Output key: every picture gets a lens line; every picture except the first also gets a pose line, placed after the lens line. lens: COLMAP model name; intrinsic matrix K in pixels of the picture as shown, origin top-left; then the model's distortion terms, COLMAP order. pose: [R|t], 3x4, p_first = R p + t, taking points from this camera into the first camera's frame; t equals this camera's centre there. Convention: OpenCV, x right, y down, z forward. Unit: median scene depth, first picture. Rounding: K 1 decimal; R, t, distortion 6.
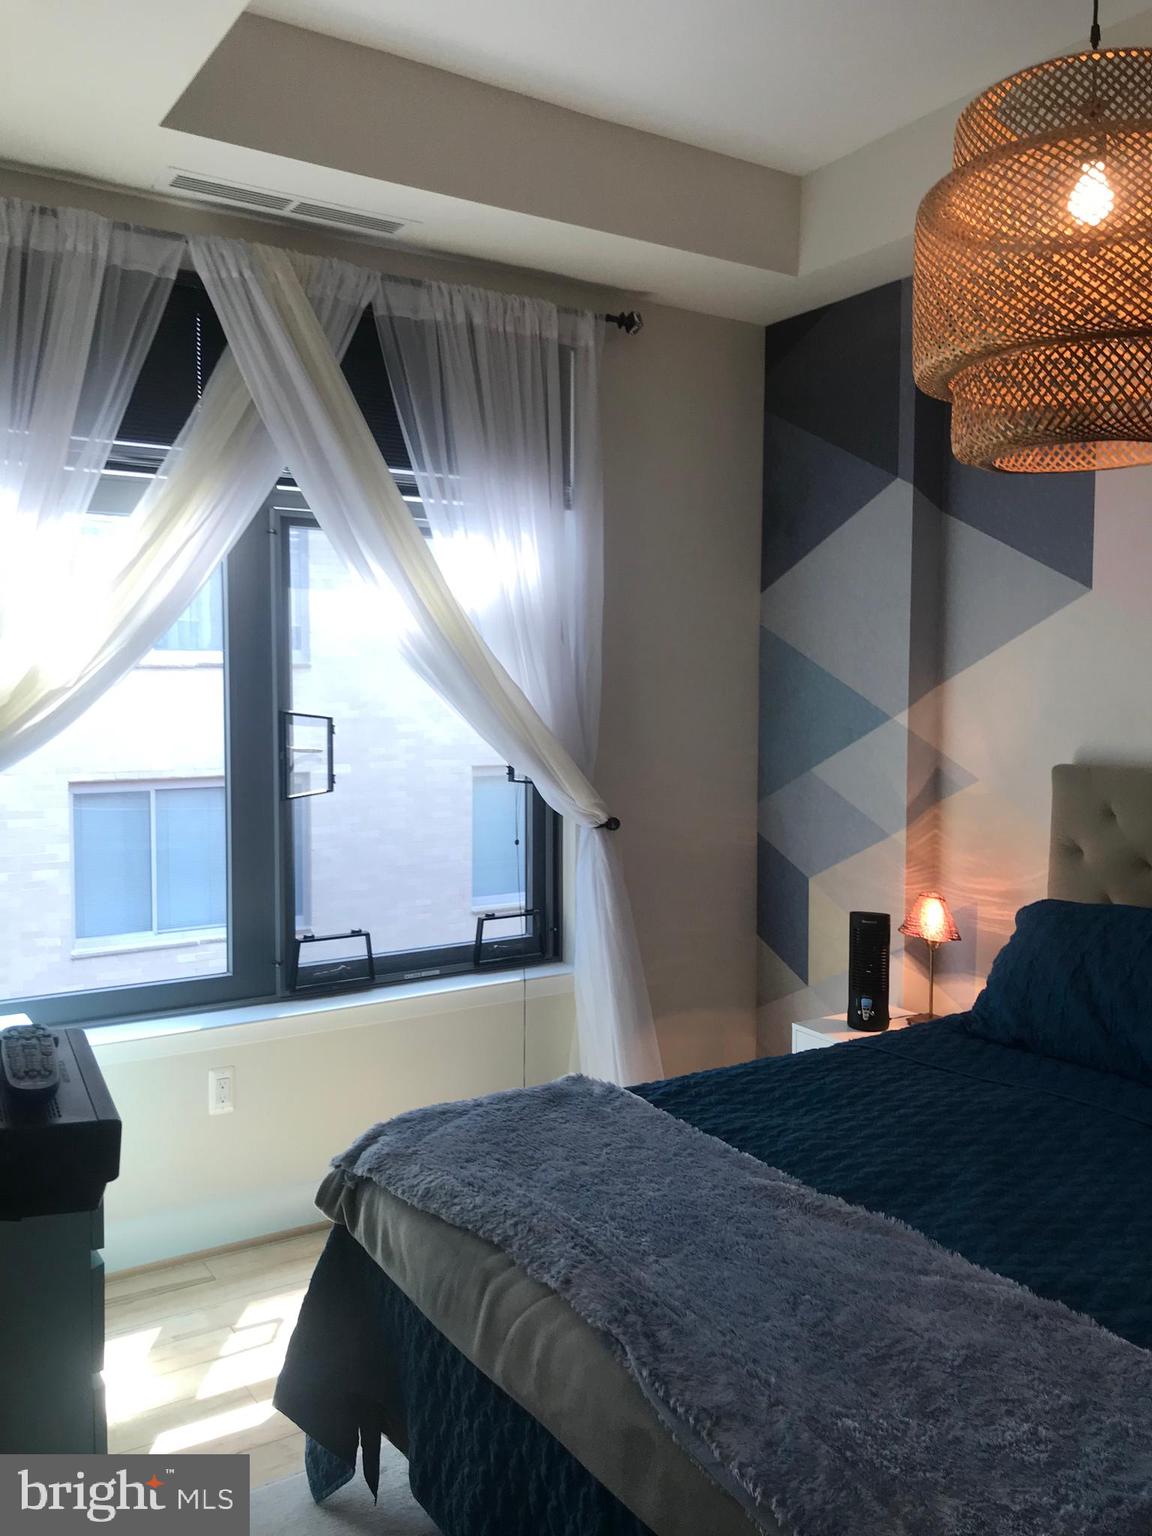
lens RADIAL K [[1260.3, 0, 574.2], [0, 1260.3, 752.8], [0, 0, 1]] dist [0.031423, -0.035024]
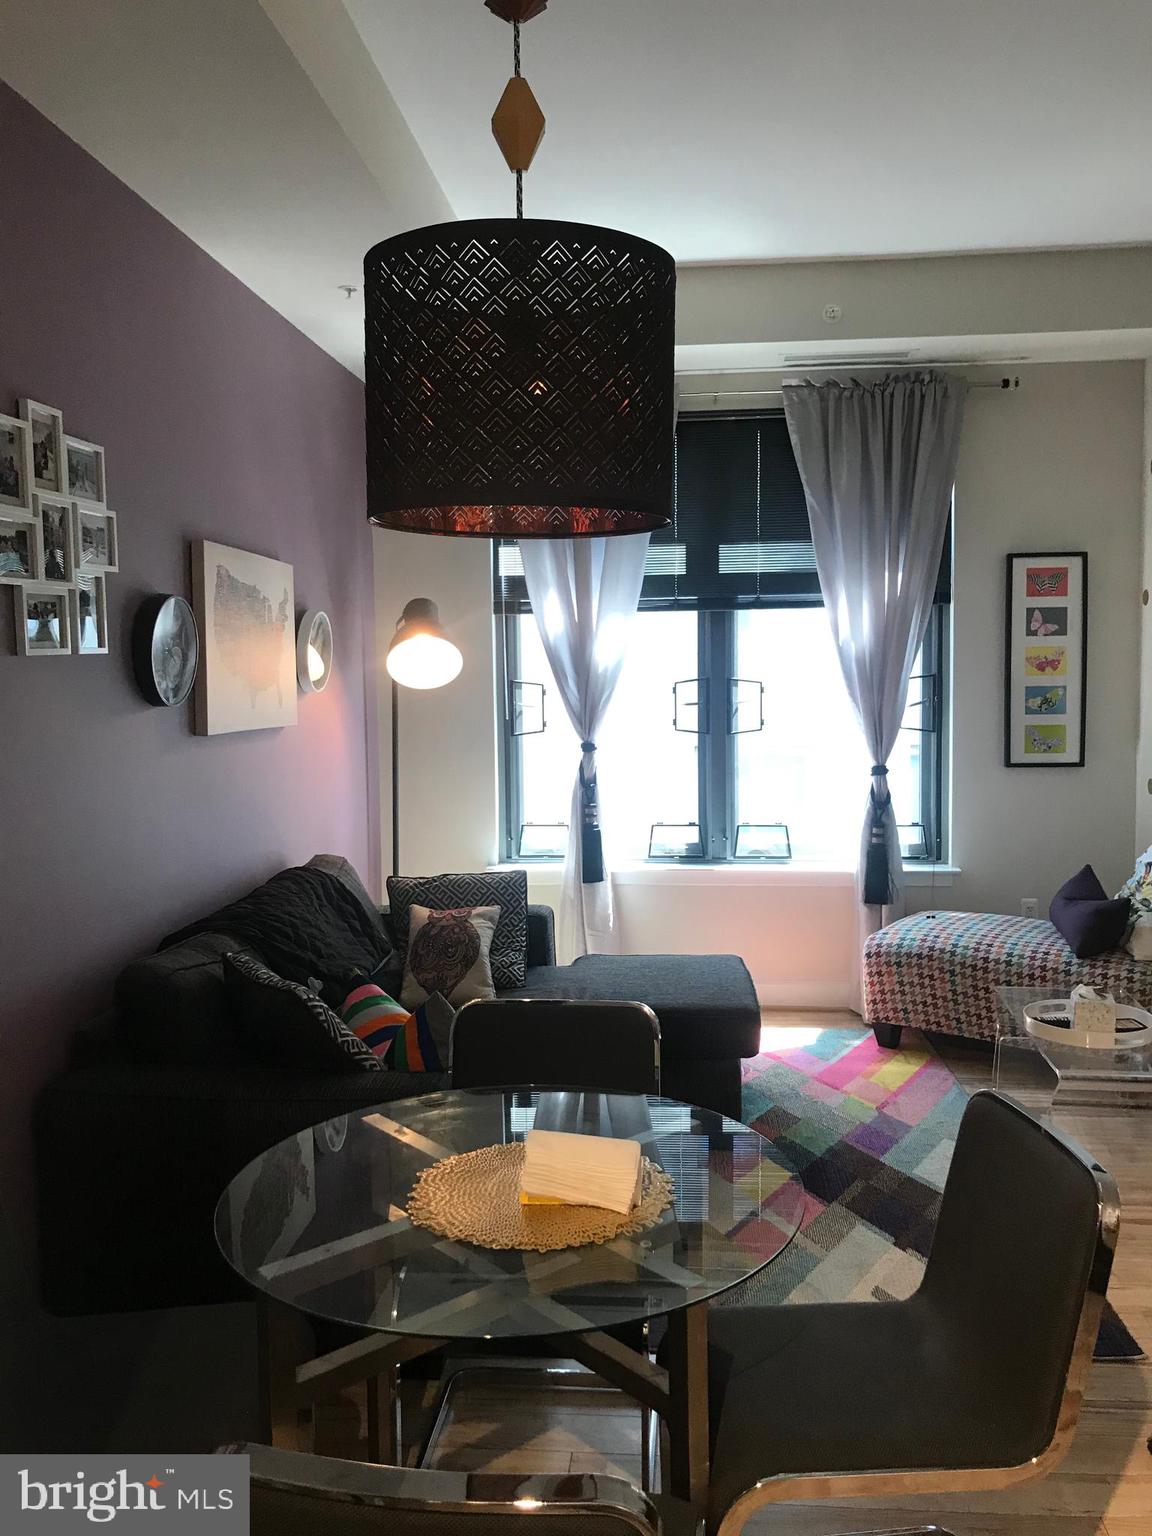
lens RADIAL K [[1260.3, 0, 579.8], [0, 1260.3, 756.0], [0, 0, 1]] dist [0.031423, -0.035024]
pose [[0.780414, 0.036636, -0.624189, 0.939816], [-0.018626, 0.999201, 0.035358, 0.004732], [0.624985, -0.015968, 0.780473, -0.221120]]
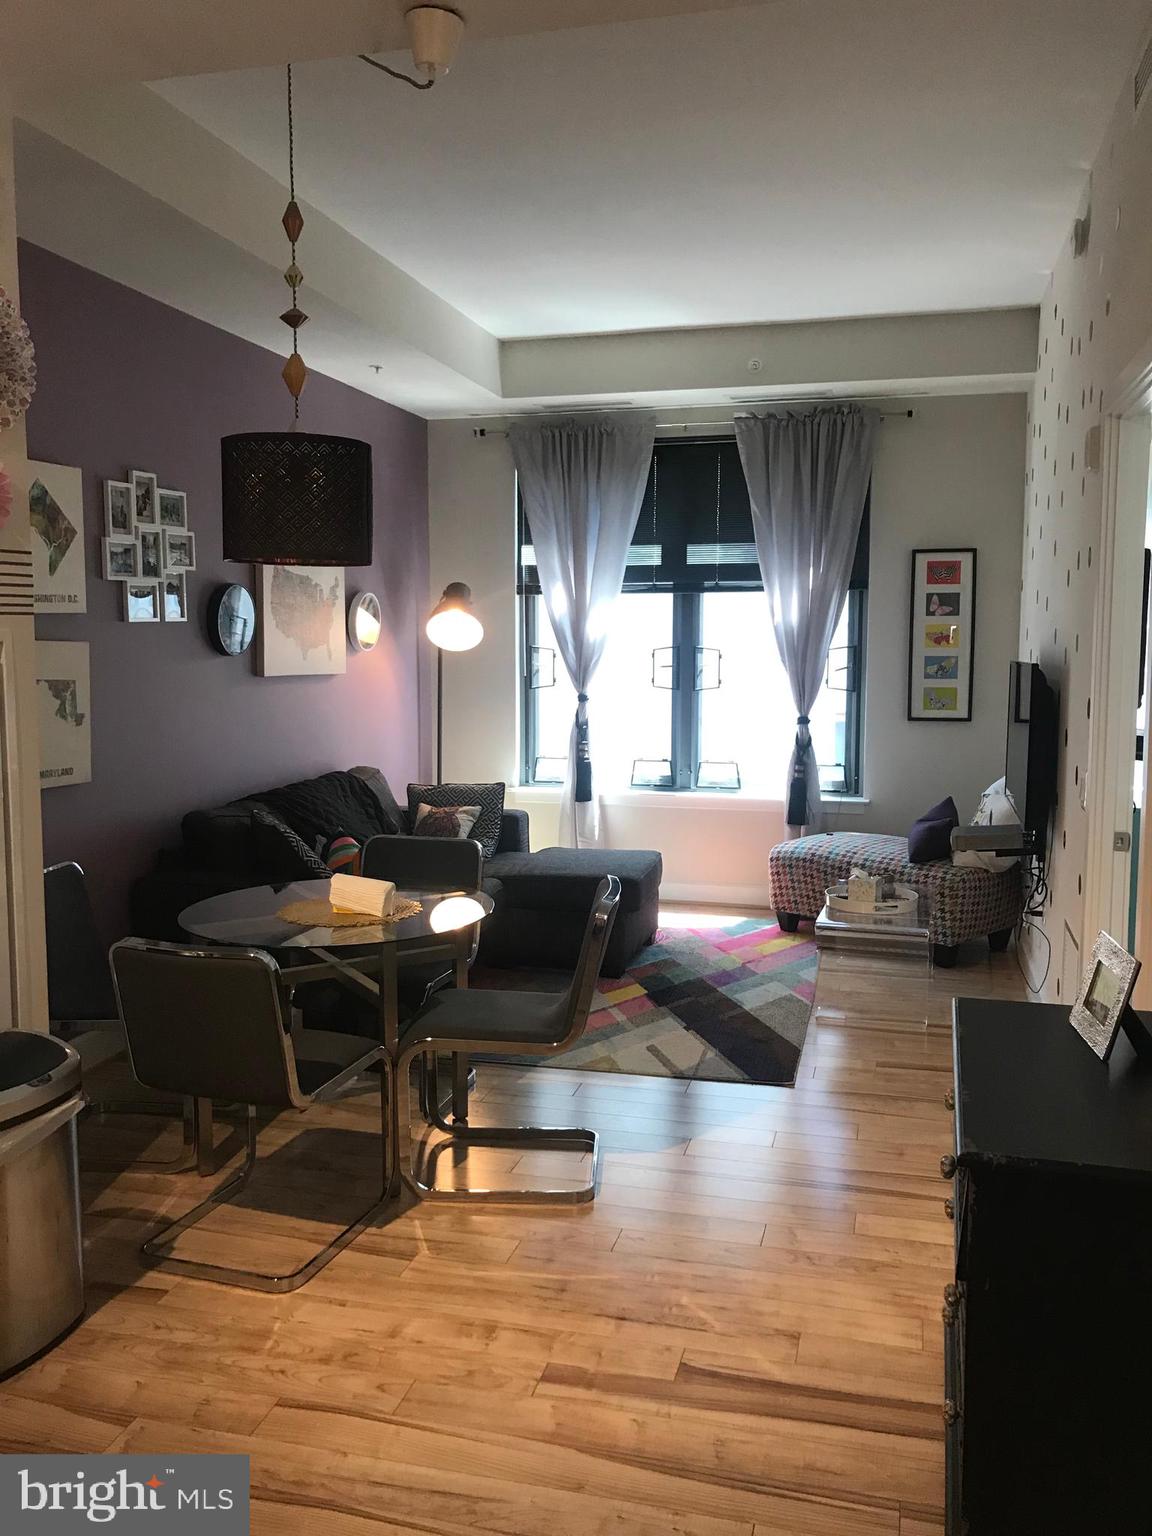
lens RADIAL K [[1260.3, 0, 574.5], [0, 1260.3, 765.7], [0, 0, 1]] dist [0.031423, -0.035024]
pose [[0.661028, 0.076677, -0.746433, 1.553220], [-0.037700, 0.996903, 0.069020, 0.019437], [0.749413, -0.017483, 0.661872, -0.368825]]
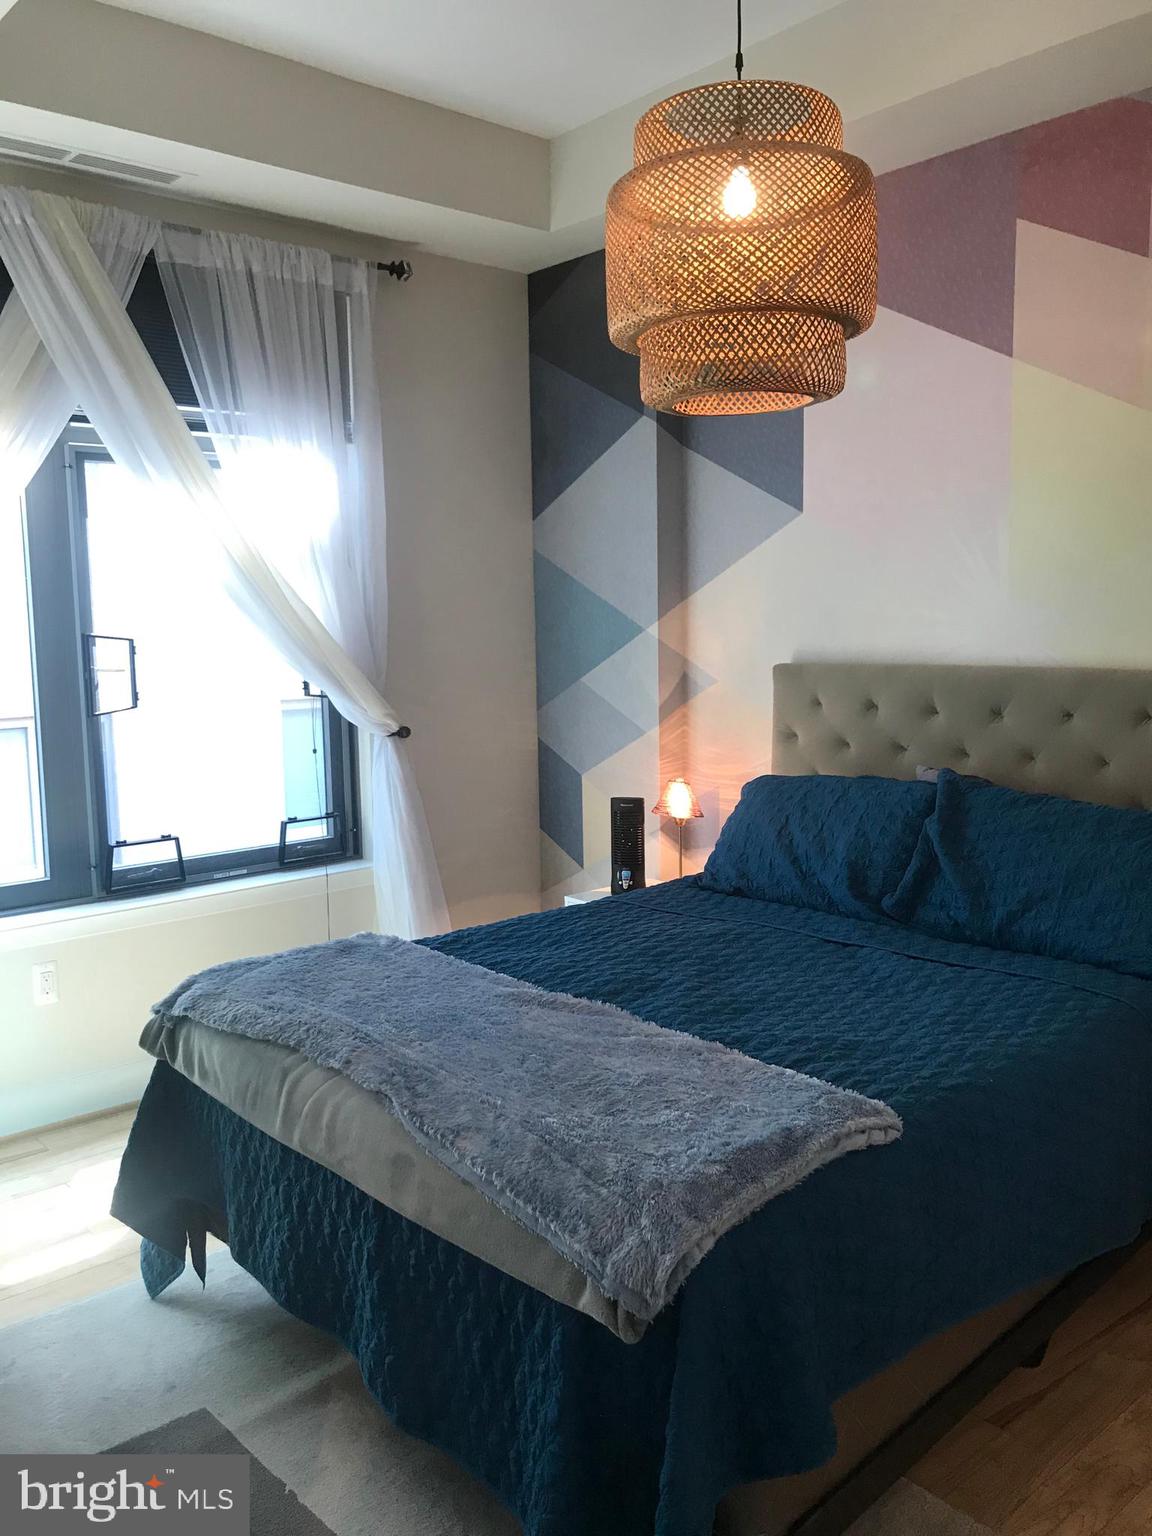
lens RADIAL K [[1260.3, 0, 578.2], [0, 1260.3, 750.0], [0, 0, 1]] dist [0.031423, -0.035024]
pose [[0.988819, -0.037464, 0.144341, 0.028085], [0.030340, 0.998225, 0.051245, 0.025912], [-0.146005, -0.046293, 0.988200, -0.148530]]
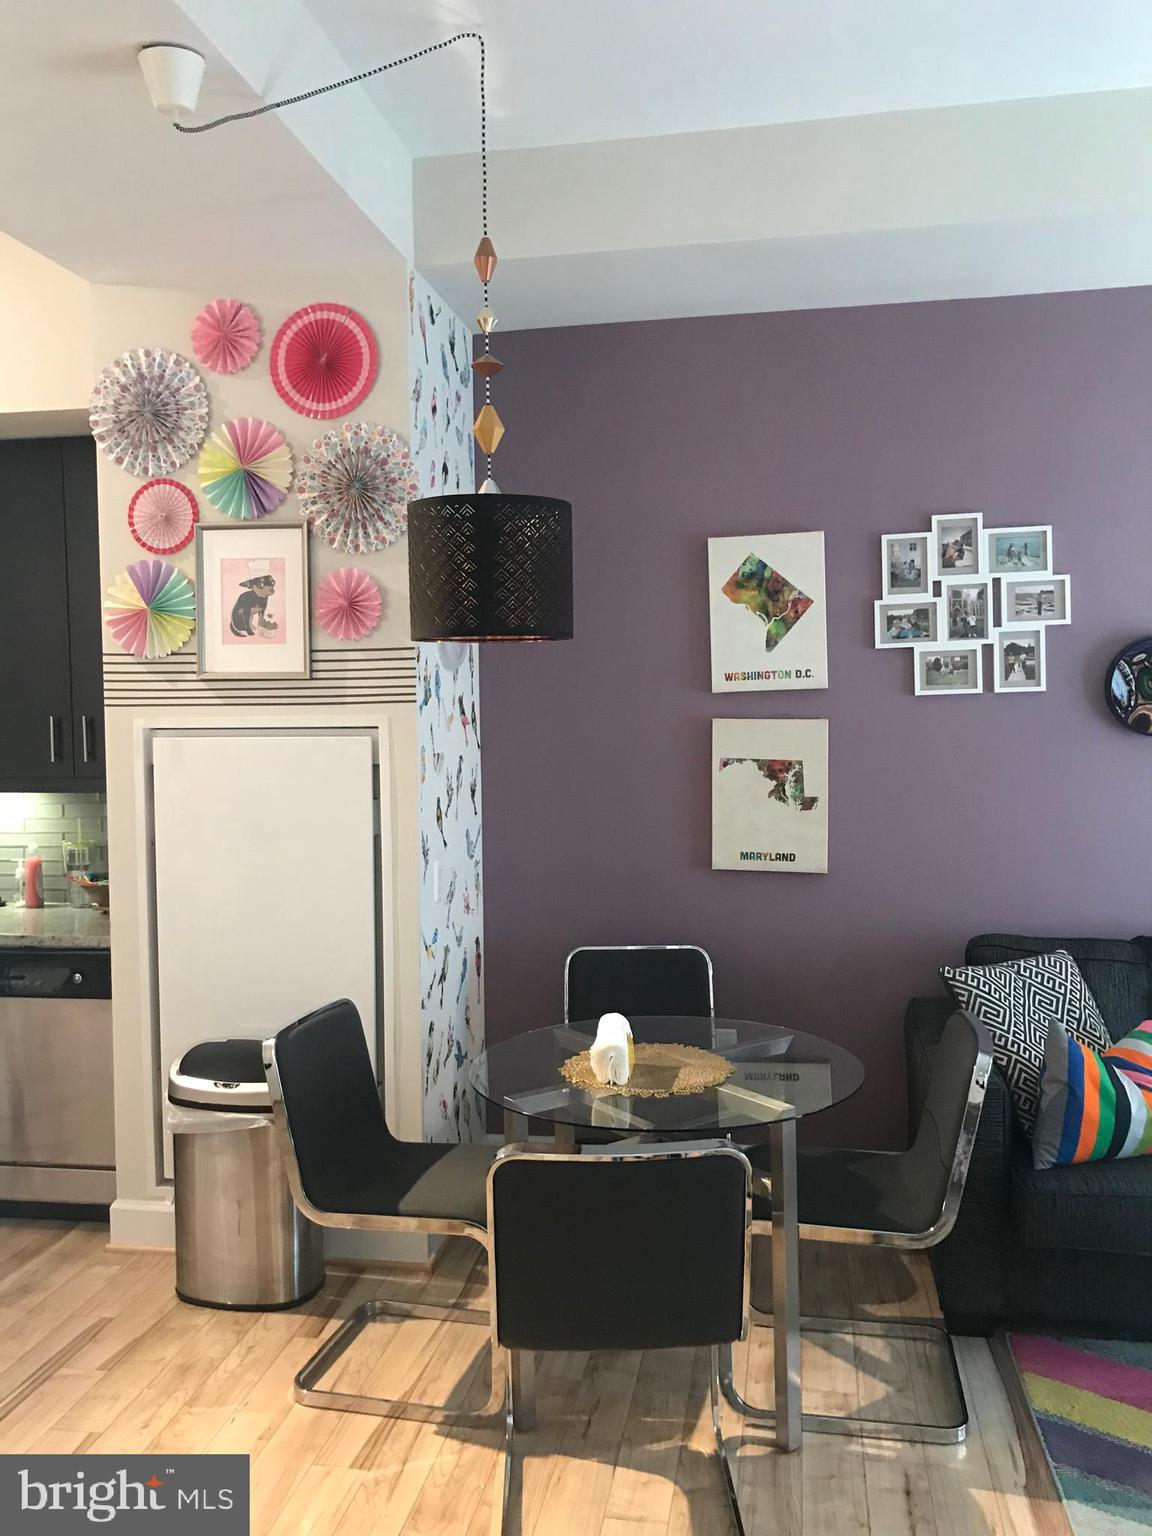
lens RADIAL K [[1260.3, 0, 573.2], [0, 1260.3, 754.1], [0, 0, 1]] dist [0.031423, -0.035024]
pose [[-0.694358, 0.039946, -0.718520, 1.236015], [-0.020494, 0.996956, 0.075230, -0.054986], [0.719338, 0.066962, -0.691425, 0.841175]]
